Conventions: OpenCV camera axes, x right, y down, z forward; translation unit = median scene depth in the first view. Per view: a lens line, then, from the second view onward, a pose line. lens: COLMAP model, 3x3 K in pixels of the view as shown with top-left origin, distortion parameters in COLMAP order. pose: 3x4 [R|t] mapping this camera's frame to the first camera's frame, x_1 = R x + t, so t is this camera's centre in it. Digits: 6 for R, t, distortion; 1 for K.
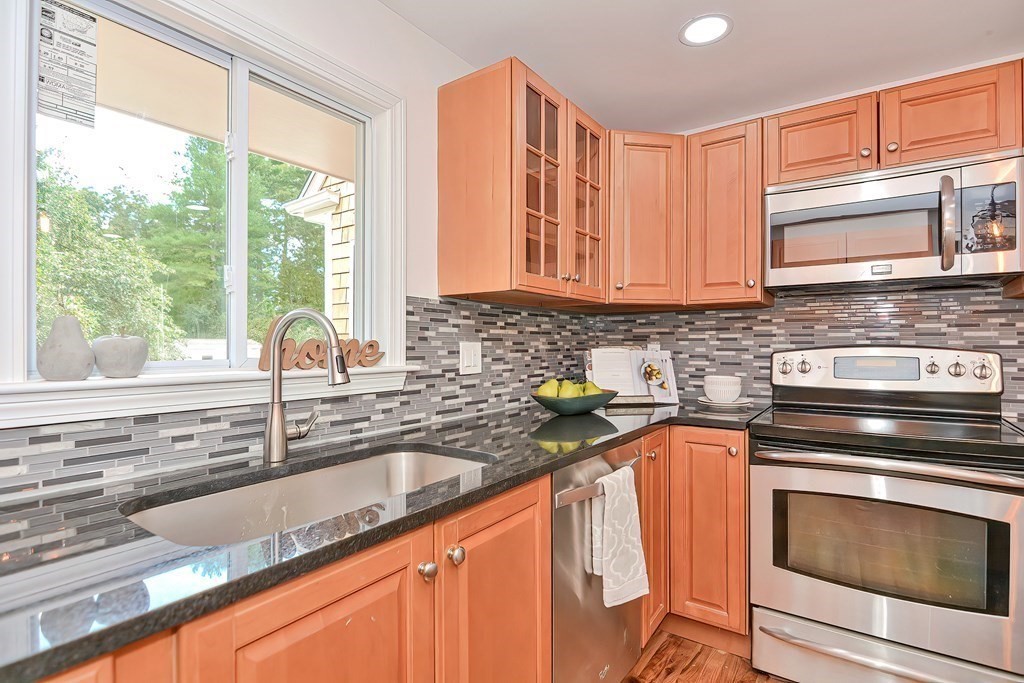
lens RADIAL K [[497.6, 0, 511.3], [0, 497.6, 340.5], [0, 0, 1]] dist [-0.000387, -0.002482]
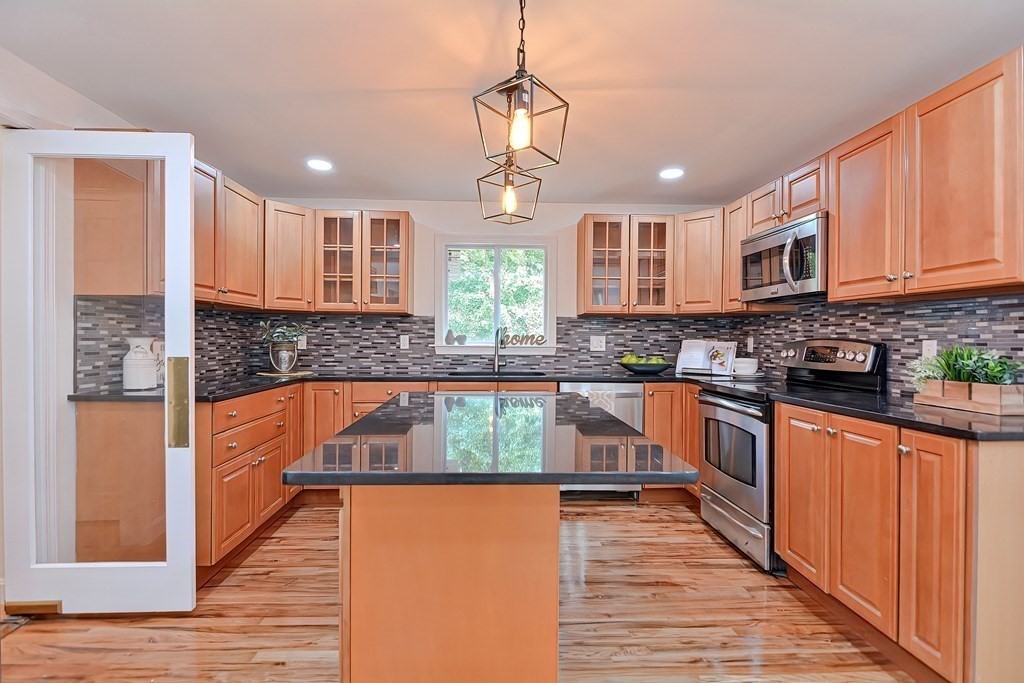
lens RADIAL K [[497.6, 0, 503.7], [0, 497.6, 340.1], [0, 0, 1]] dist [-0.000387, -0.002482]
pose [[0.611881, 0.007739, -0.790912, 1.324401], [0.002236, 0.999931, 0.011515, -0.003886], [0.790947, -0.008814, 0.611822, -0.594500]]
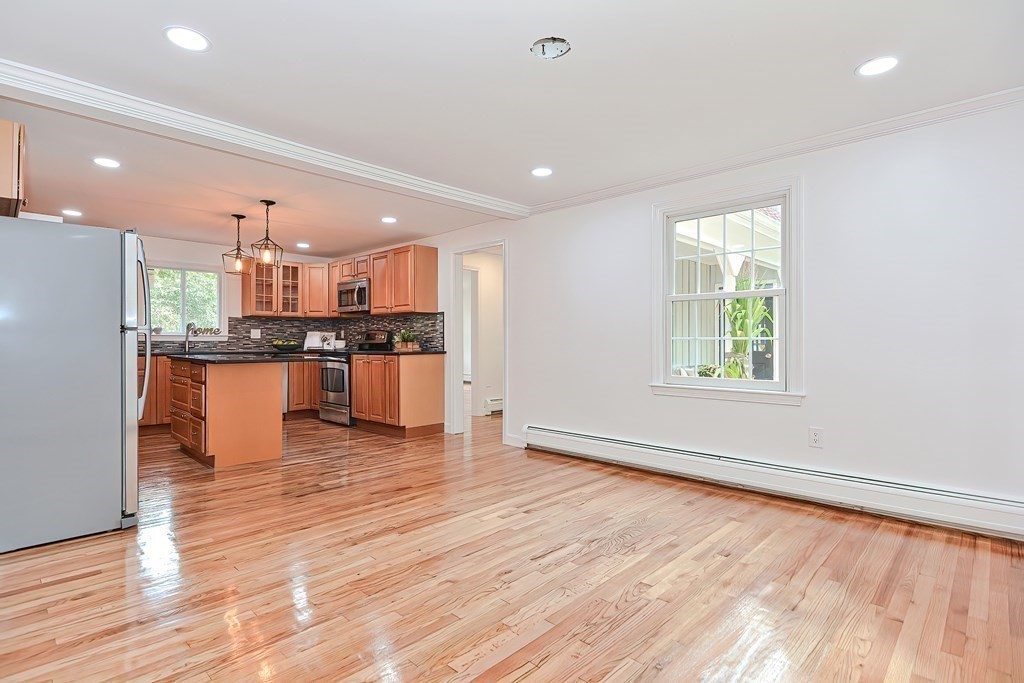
lens RADIAL K [[497.6, 0, 502.4], [0, 497.6, 339.8], [0, 0, 1]] dist [-0.000387, -0.002482]
pose [[0.988815, -0.000467, -0.149145, 2.122095], [0.001843, 0.999957, 0.009084, 0.048509], [0.149134, -0.009258, 0.988774, -2.160367]]
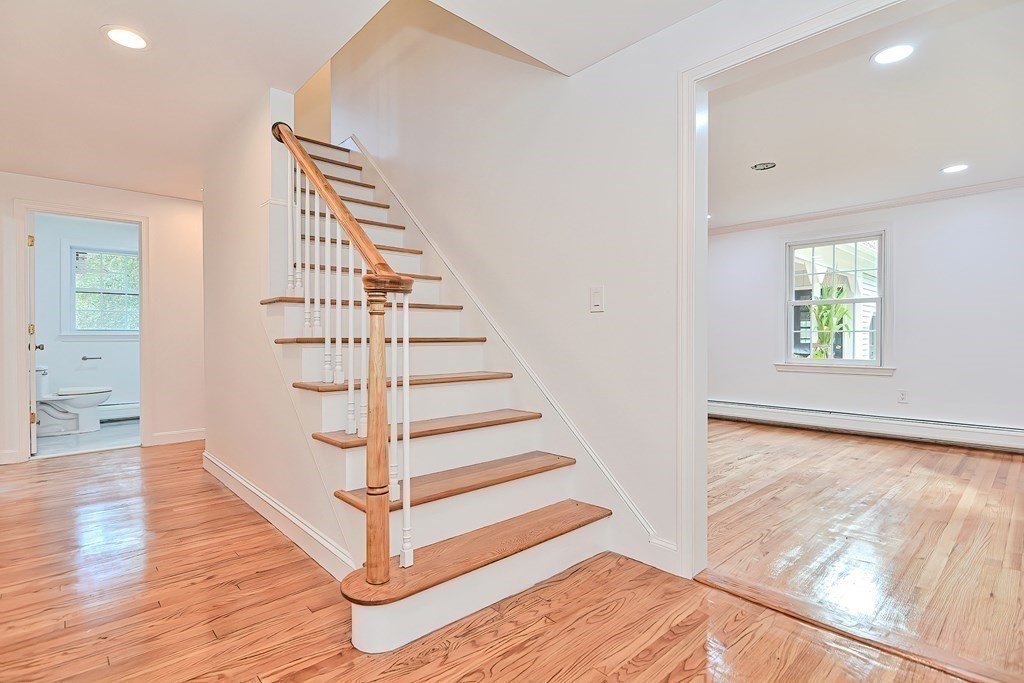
lens RADIAL K [[497.6, 0, 496.7], [0, 497.6, 343.0], [0, 0, 1]] dist [-0.000387, -0.002482]
pose [[0.979774, 0.001779, -0.200100, 1.404700], [0.002235, 0.999801, 0.019833, 0.070217], [0.200096, -0.019879, 0.979575, -3.221852]]
